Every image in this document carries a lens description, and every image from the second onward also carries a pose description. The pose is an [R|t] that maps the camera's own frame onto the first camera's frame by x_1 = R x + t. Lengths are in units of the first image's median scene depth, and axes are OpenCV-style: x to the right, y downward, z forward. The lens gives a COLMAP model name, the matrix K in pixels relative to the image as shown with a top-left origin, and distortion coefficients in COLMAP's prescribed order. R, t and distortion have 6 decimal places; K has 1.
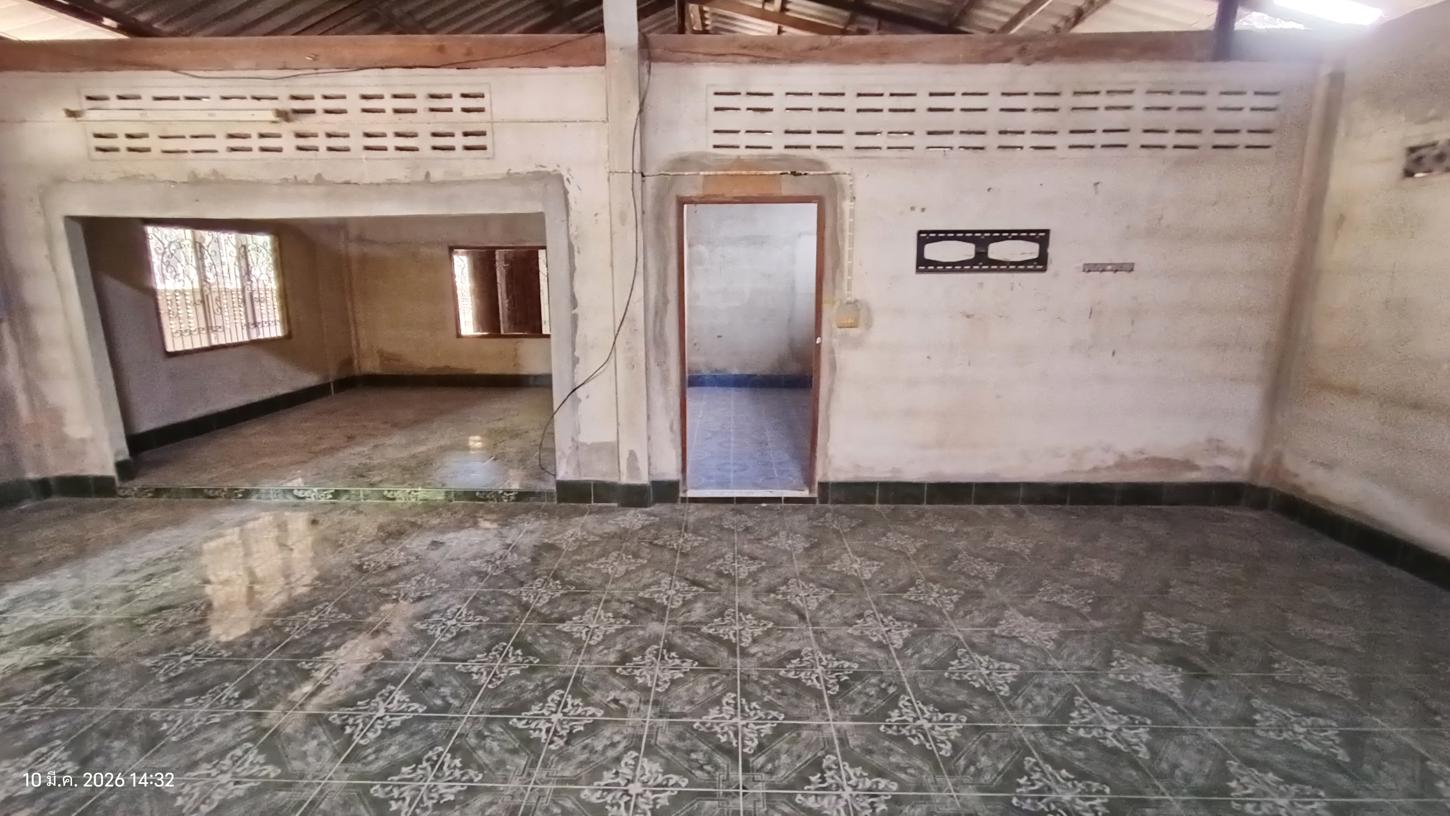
lens RADIAL K [[663.9, 0, 709.2], [0, 663.9, 410.1], [0, 0, 1]] dist [-0.014669, 0.001629]
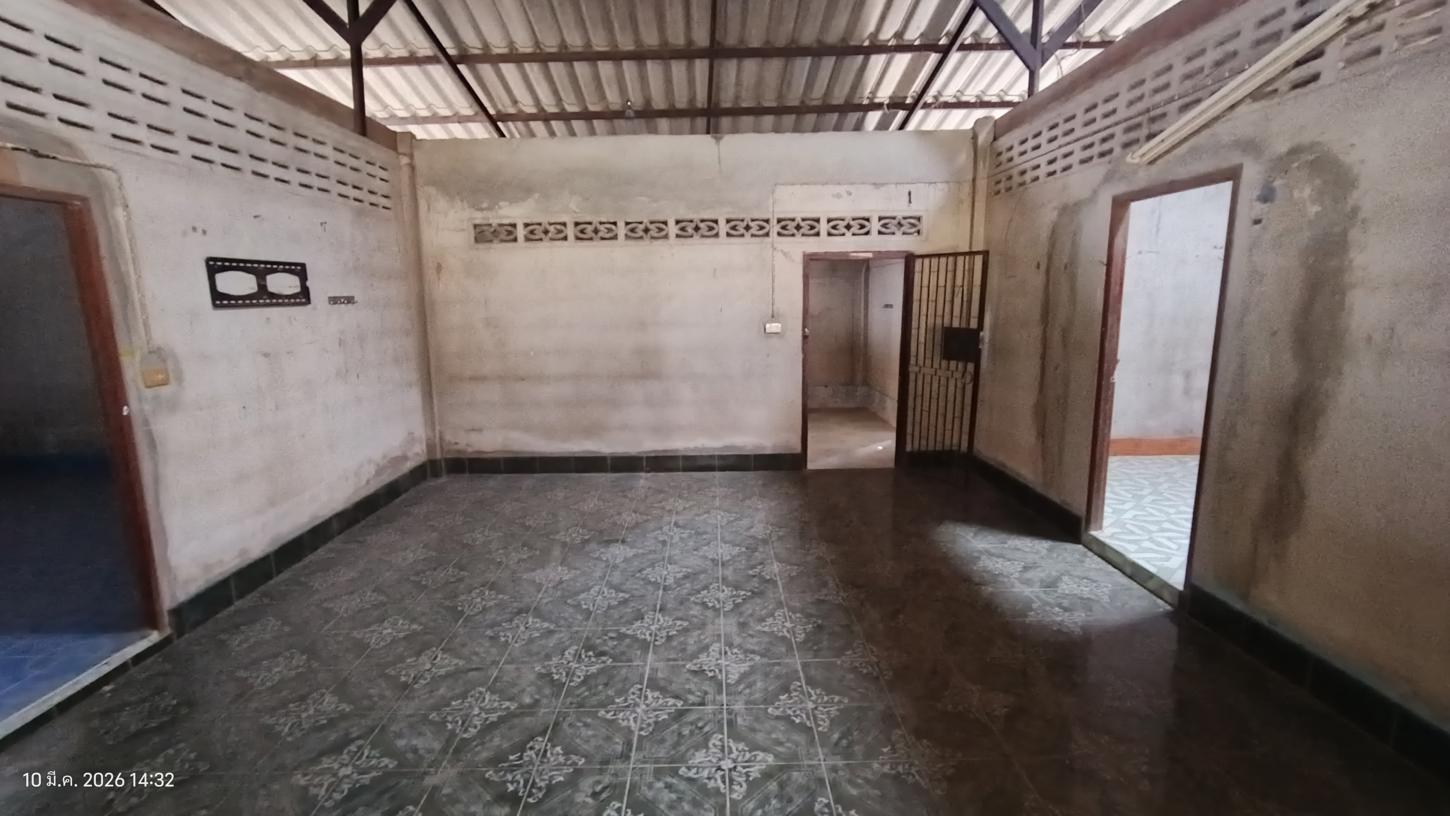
lens RADIAL K [[663.9, 0, 714.5], [0, 663.9, 416.8], [0, 0, 1]] dist [-0.014669, 0.001629]
pose [[-0.030154, -0.176368, 0.983862, -0.557888], [0.217248, 0.959623, 0.178682, -0.096083], [-0.975650, 0.219130, 0.009379, 0.447531]]
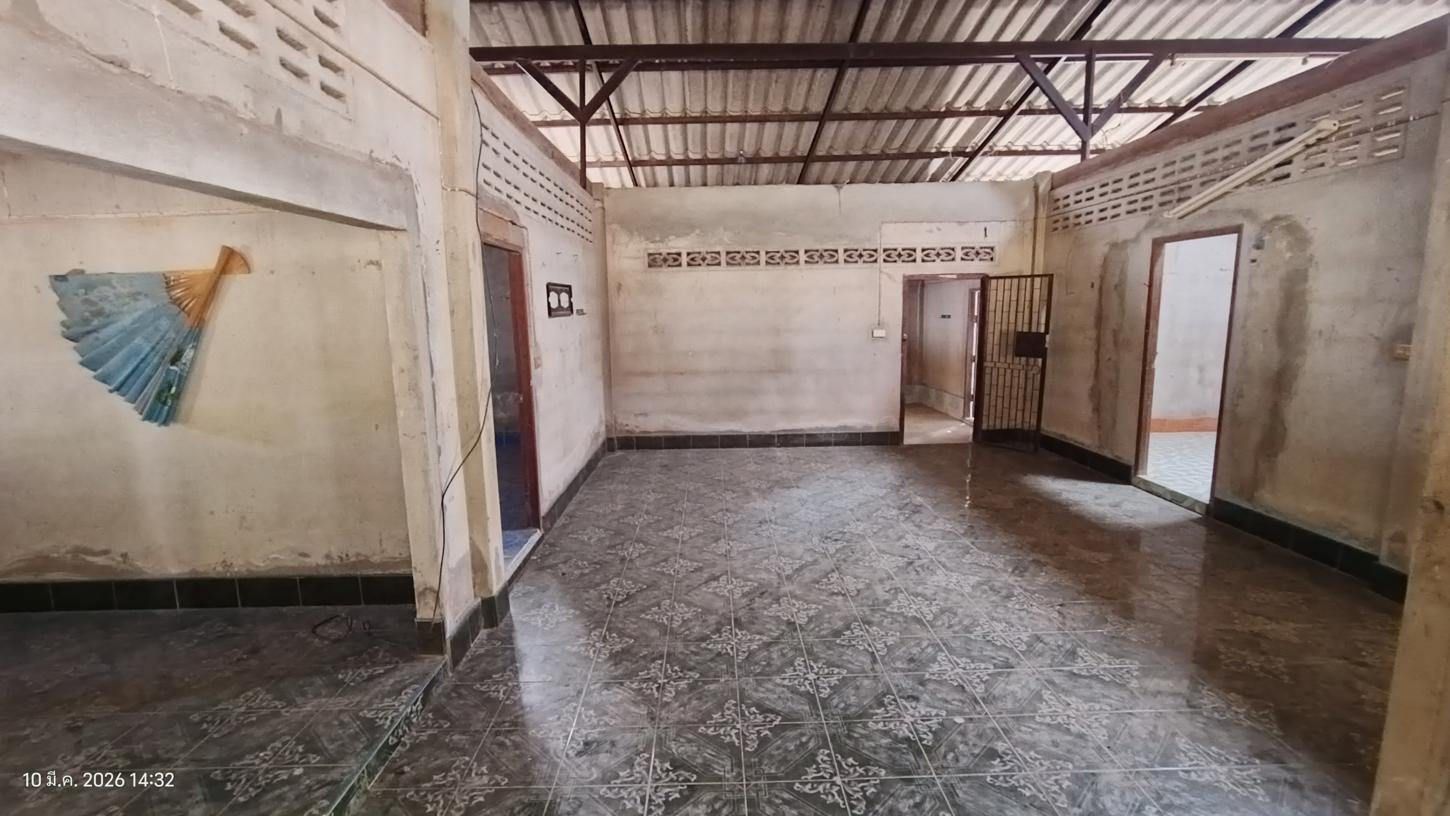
lens RADIAL K [[663.9, 0, 715.6], [0, 663.9, 416.4], [0, 0, 1]] dist [-0.014669, 0.001629]
pose [[-0.033685, -0.157799, 0.986897, -0.961407], [0.220121, 0.962038, 0.161337, -0.172467], [-0.974891, 0.222671, 0.002329, 0.790324]]
